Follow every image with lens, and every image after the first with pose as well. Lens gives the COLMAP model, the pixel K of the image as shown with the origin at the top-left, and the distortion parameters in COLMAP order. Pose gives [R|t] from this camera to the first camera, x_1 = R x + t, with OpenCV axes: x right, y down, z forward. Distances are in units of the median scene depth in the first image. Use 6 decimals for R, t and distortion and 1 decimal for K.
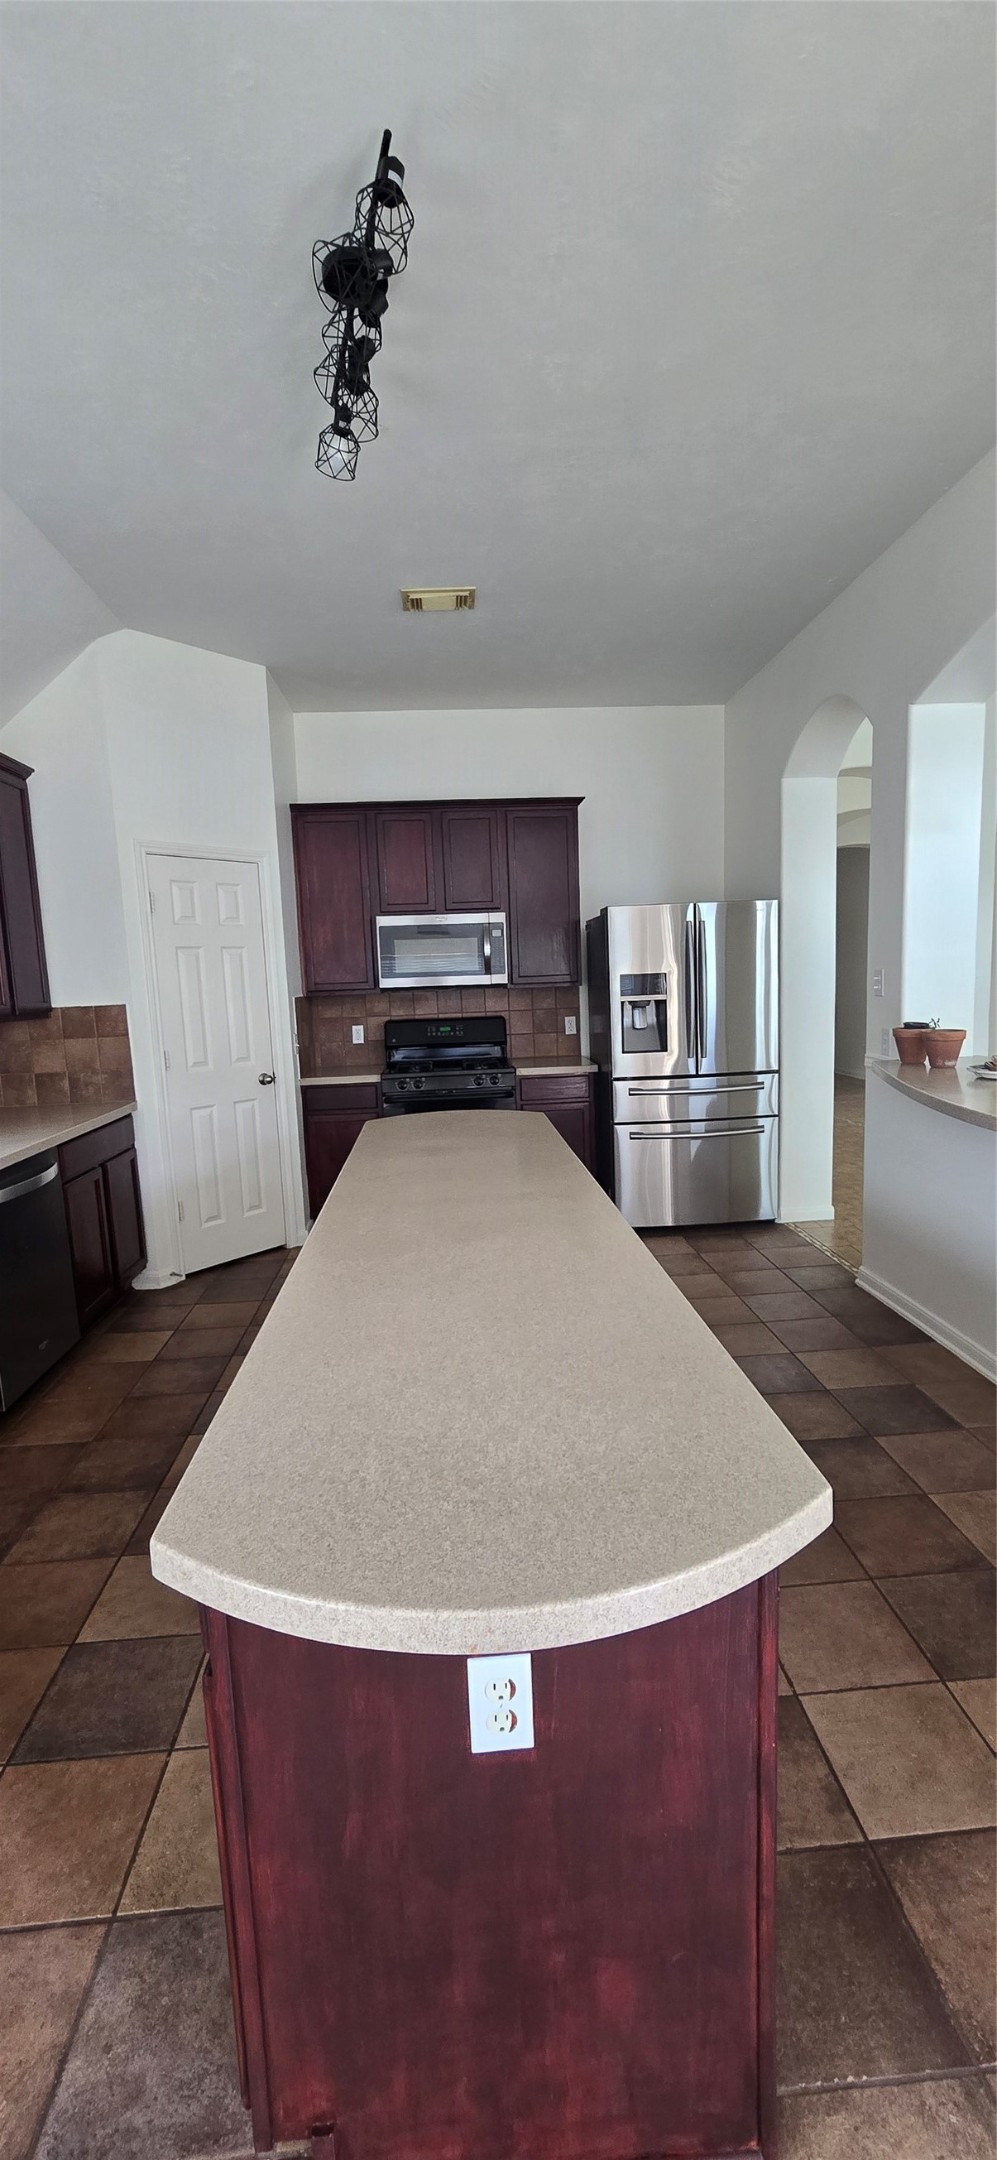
lens RADIAL K [[886.5, 0, 503.6], [0, 886.5, 1098.2], [0, 0, 1]] dist [-0.003112, -0.000500]
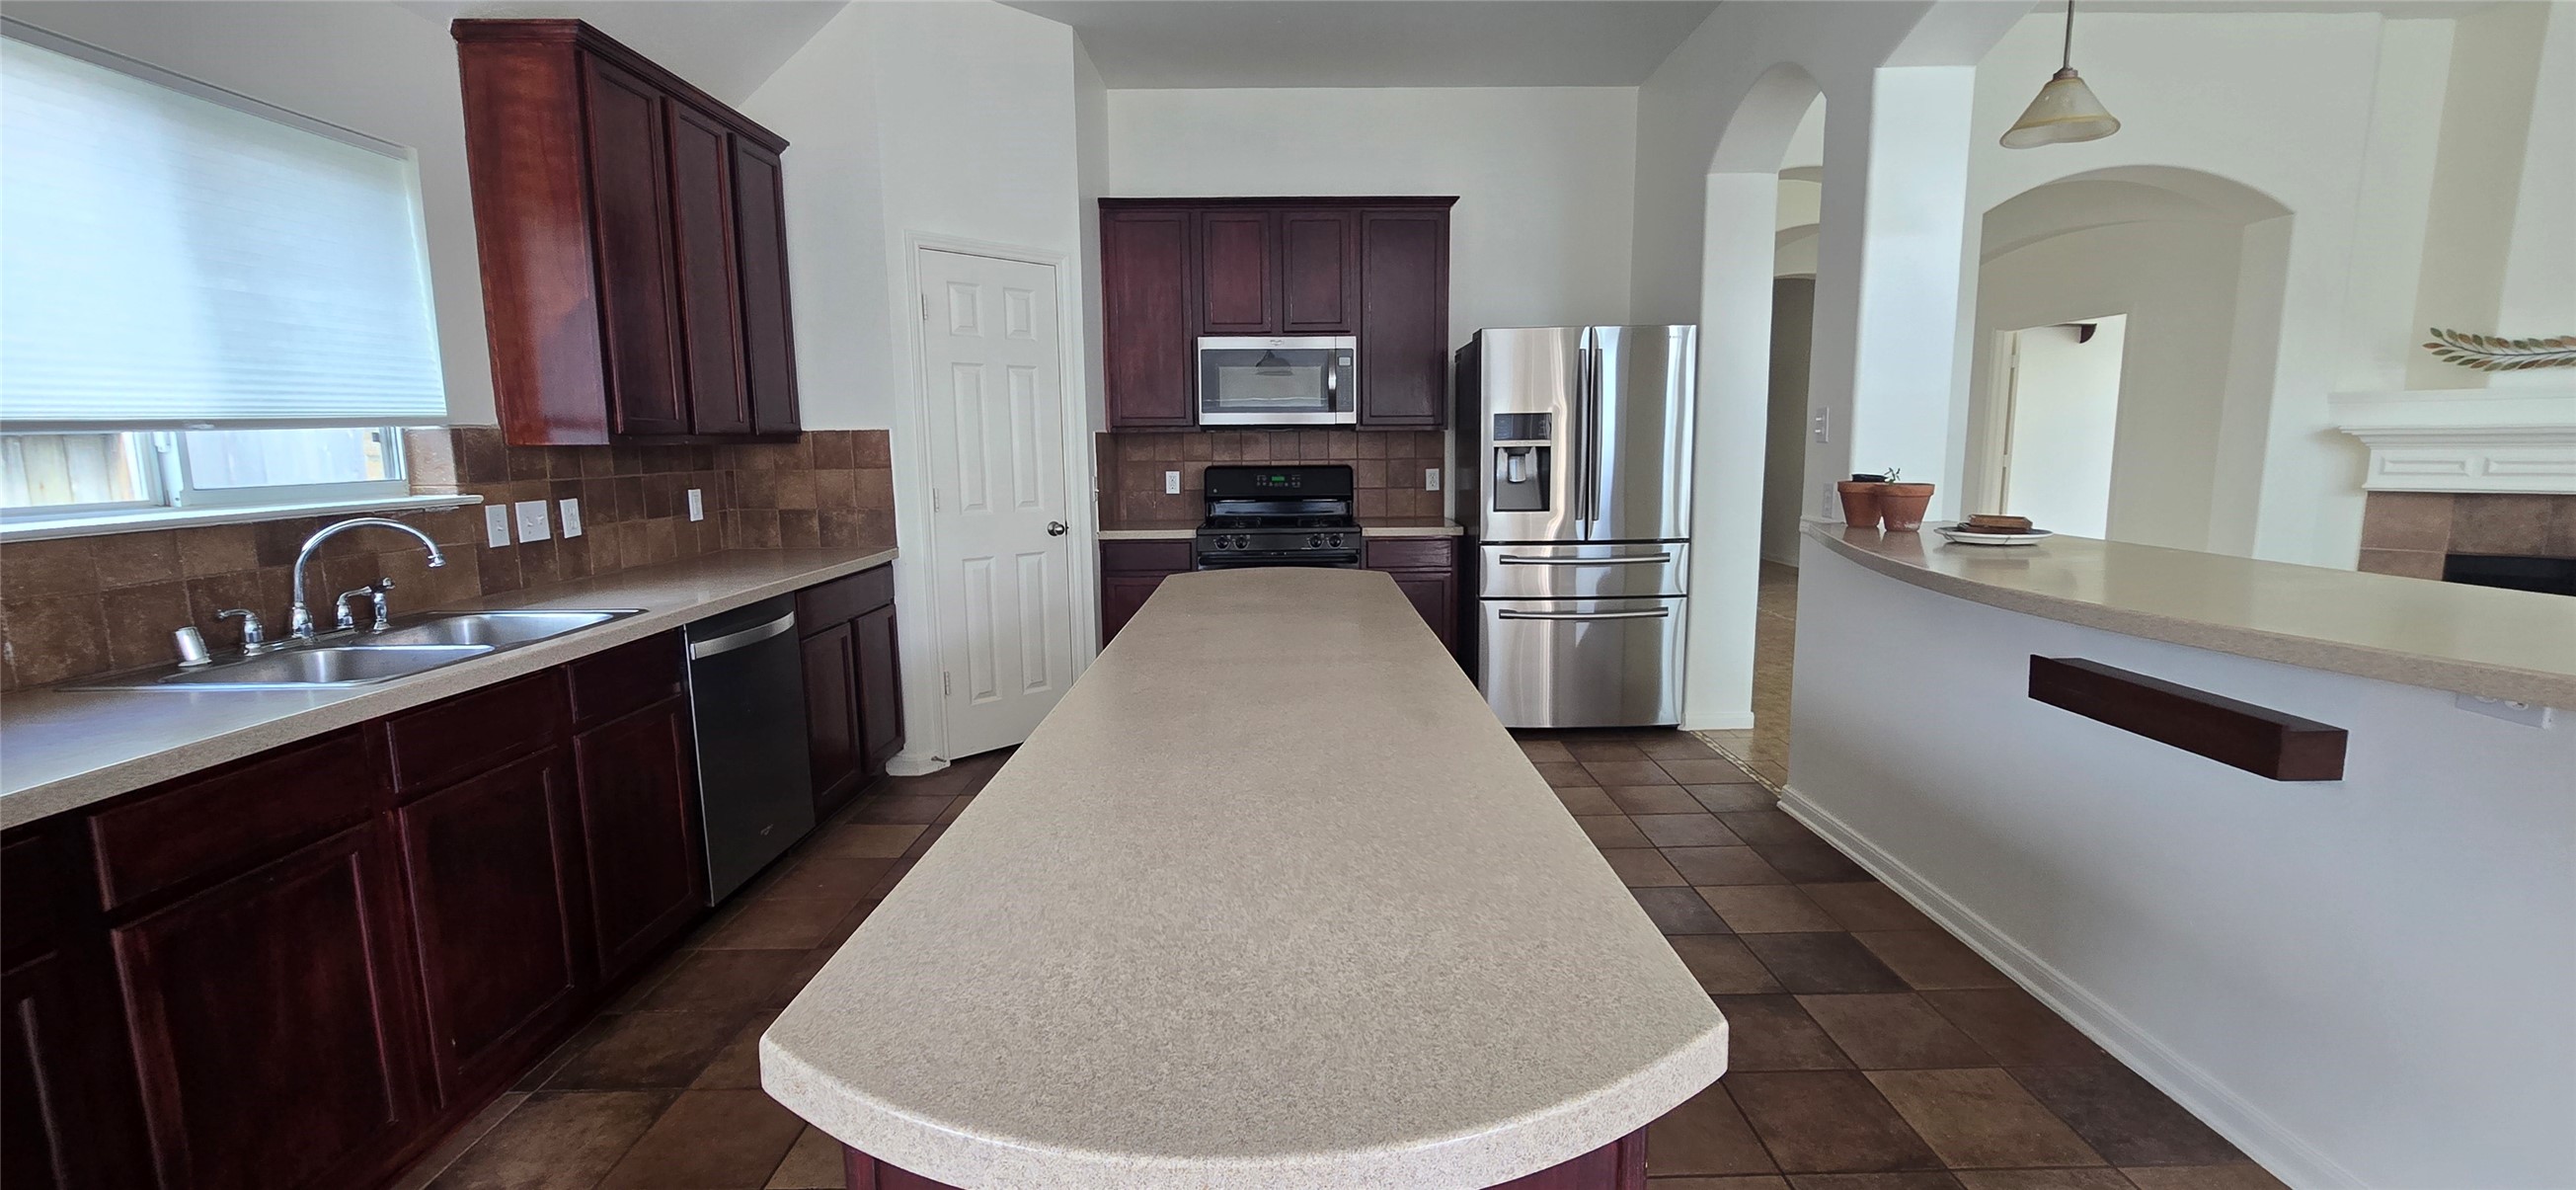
lens RADIAL K [[1057.4, 0, 1305.2], [0, 1057.4, 588.6], [0, 0, 1]] dist [-0.003112, -0.000500]
pose [[0.998126, 0.035420, -0.049898, 0.014785], [-0.035212, 0.999367, 0.005035, 0.022971], [0.050044, -0.003268, 0.998742, 0.033392]]
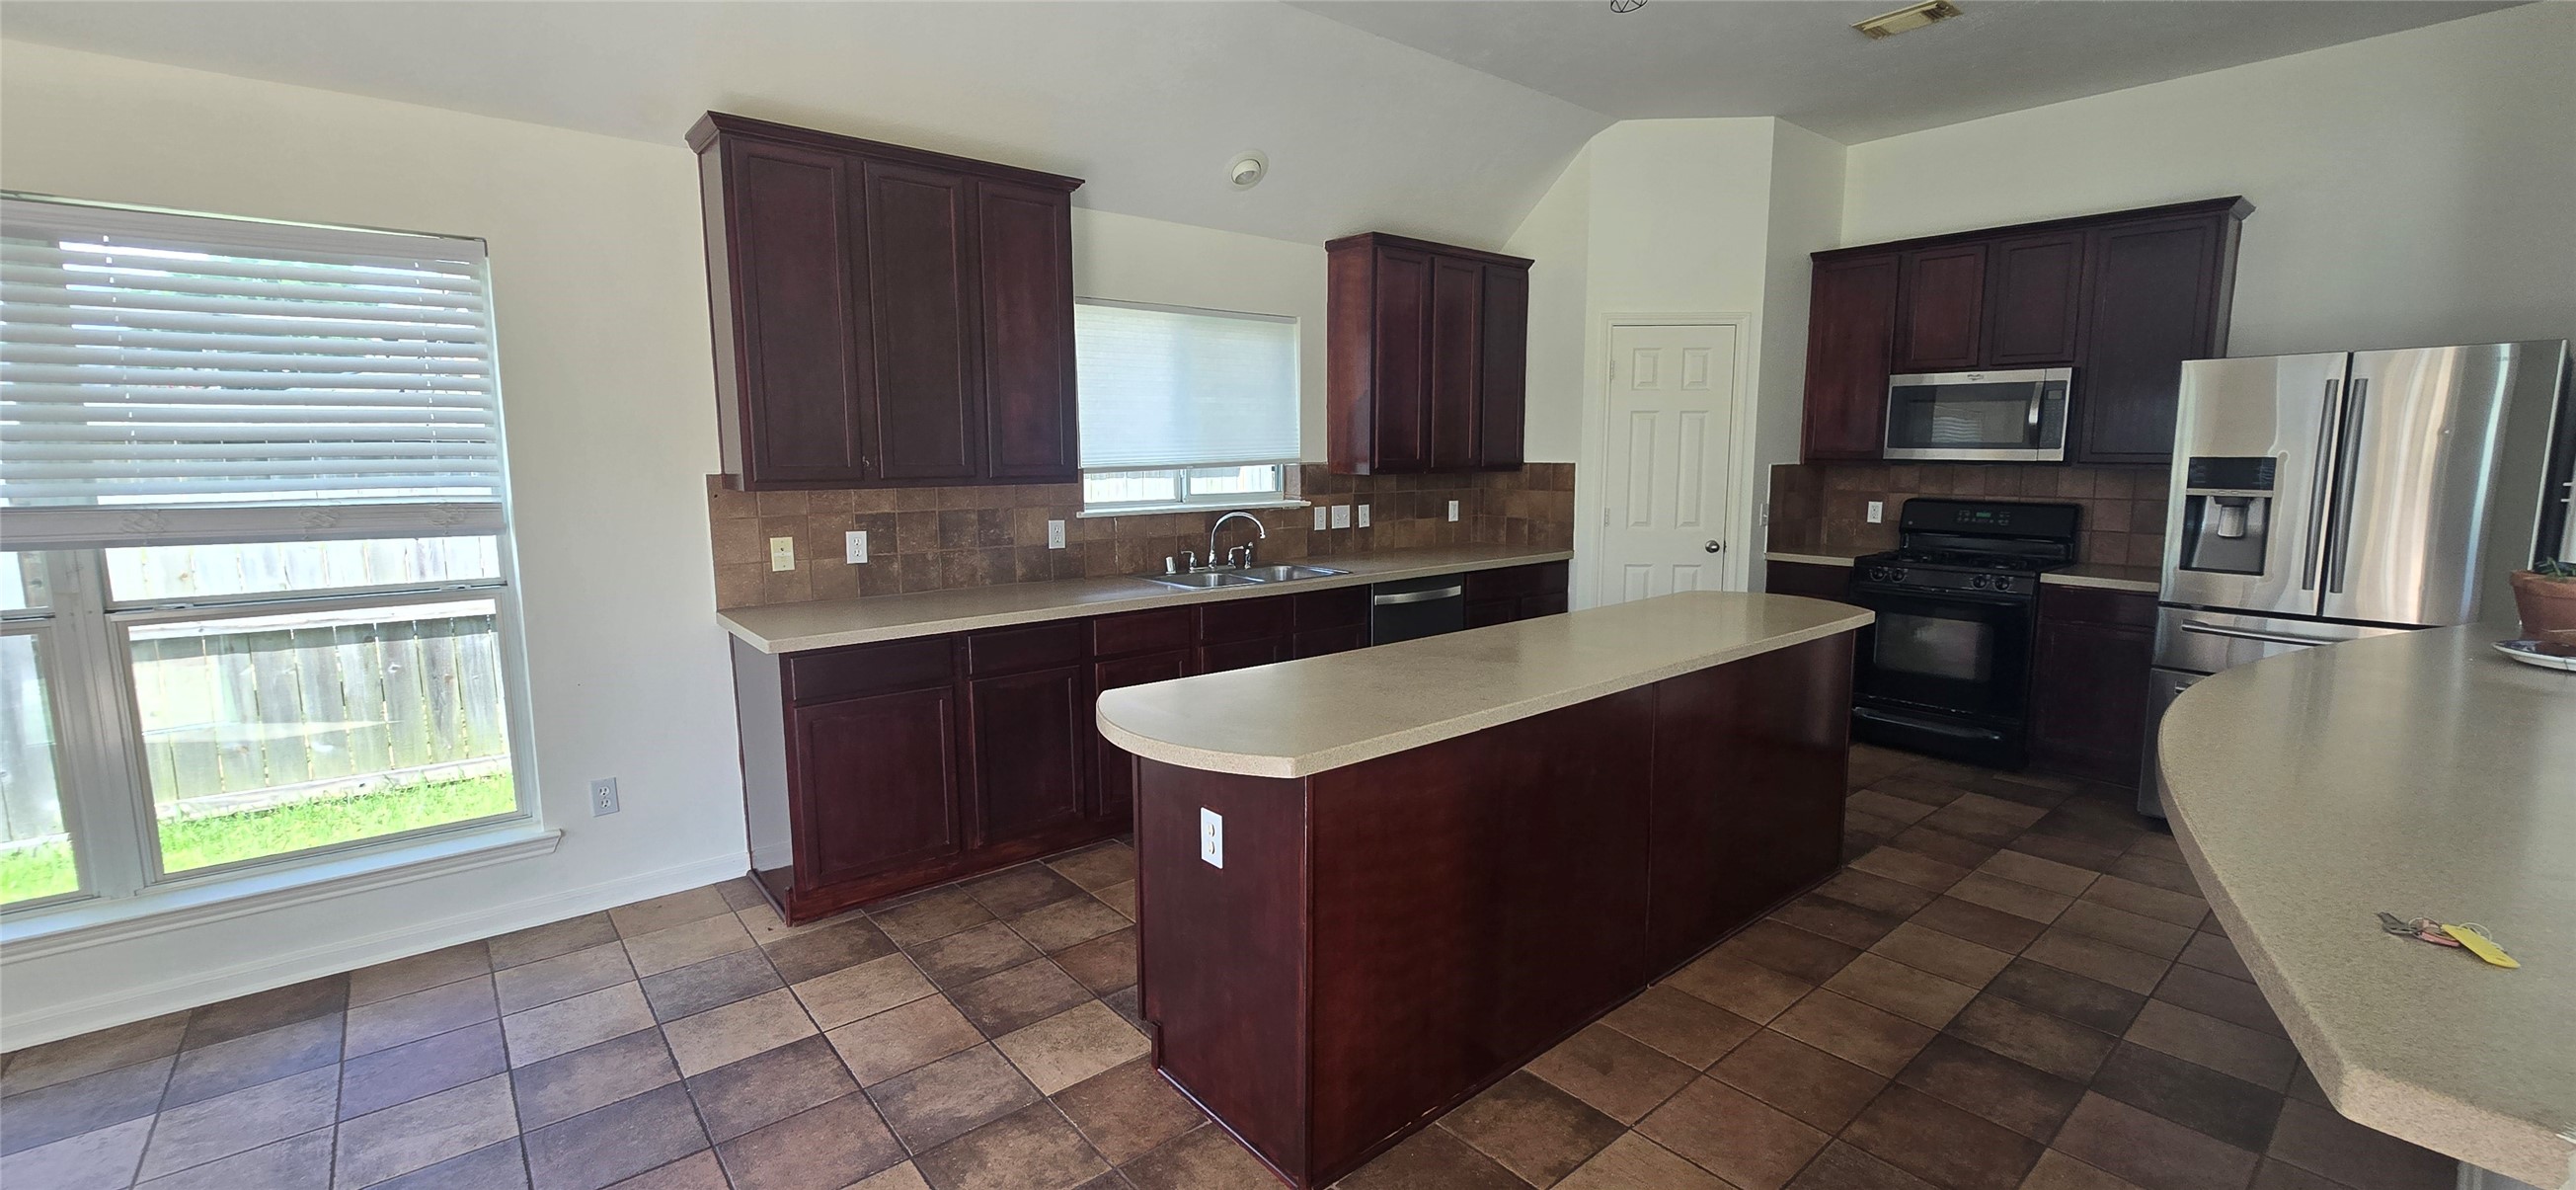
lens RADIAL K [[1052.9, 0, 1310.6], [0, 1052.9, 585.9], [0, 0, 1]] dist [-0.003756, -0.000541]
pose [[0.597381, 0.143890, -0.788943, 0.422913], [-0.131899, 0.988004, 0.080322, -0.014972], [0.791036, 0.056078, 0.609194, -0.057087]]
